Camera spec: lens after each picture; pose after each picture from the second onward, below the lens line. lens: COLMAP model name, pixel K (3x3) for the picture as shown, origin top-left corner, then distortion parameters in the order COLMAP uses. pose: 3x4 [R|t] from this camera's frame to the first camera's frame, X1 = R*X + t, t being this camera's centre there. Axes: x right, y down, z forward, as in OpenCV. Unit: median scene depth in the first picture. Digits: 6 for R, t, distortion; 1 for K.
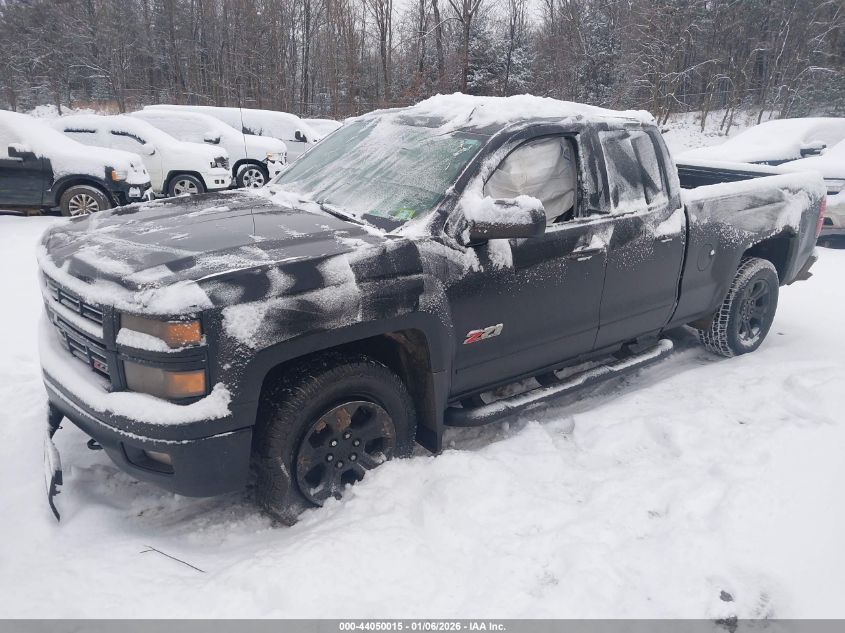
lens RADIAL K [[674.0, 0, 425.0], [0, 674.0, 313.7], [0, 0, 1]] dist [0.015337, 0.003633]
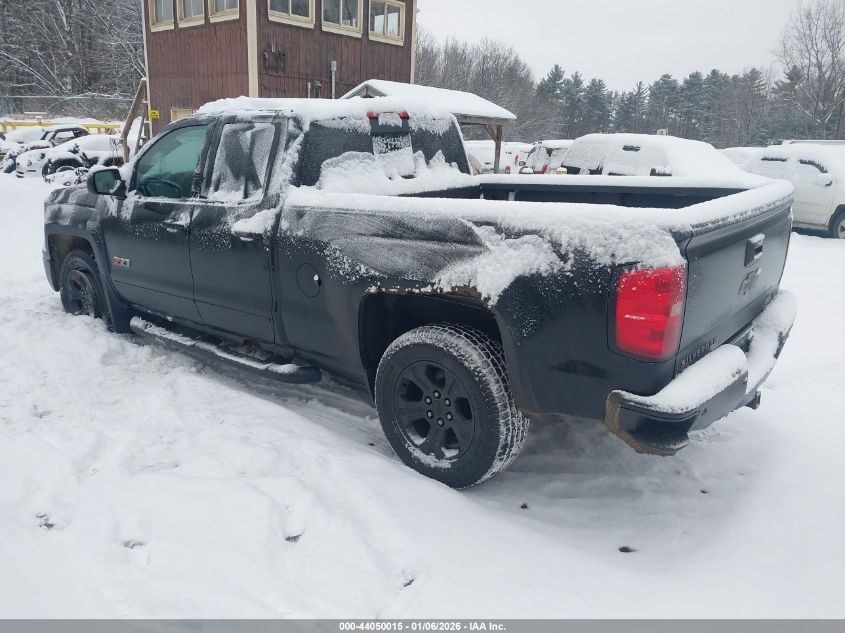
lens RADIAL K [[674.0, 0, 422.9], [0, 674.0, 319.6], [0, 0, 1]] dist [0.015337, 0.003633]
pose [[0.203284, 0.237755, -0.949815, 1.326375], [-0.286683, 0.942010, 0.174444, -0.238406], [0.936210, 0.236834, 0.259656, 1.021398]]
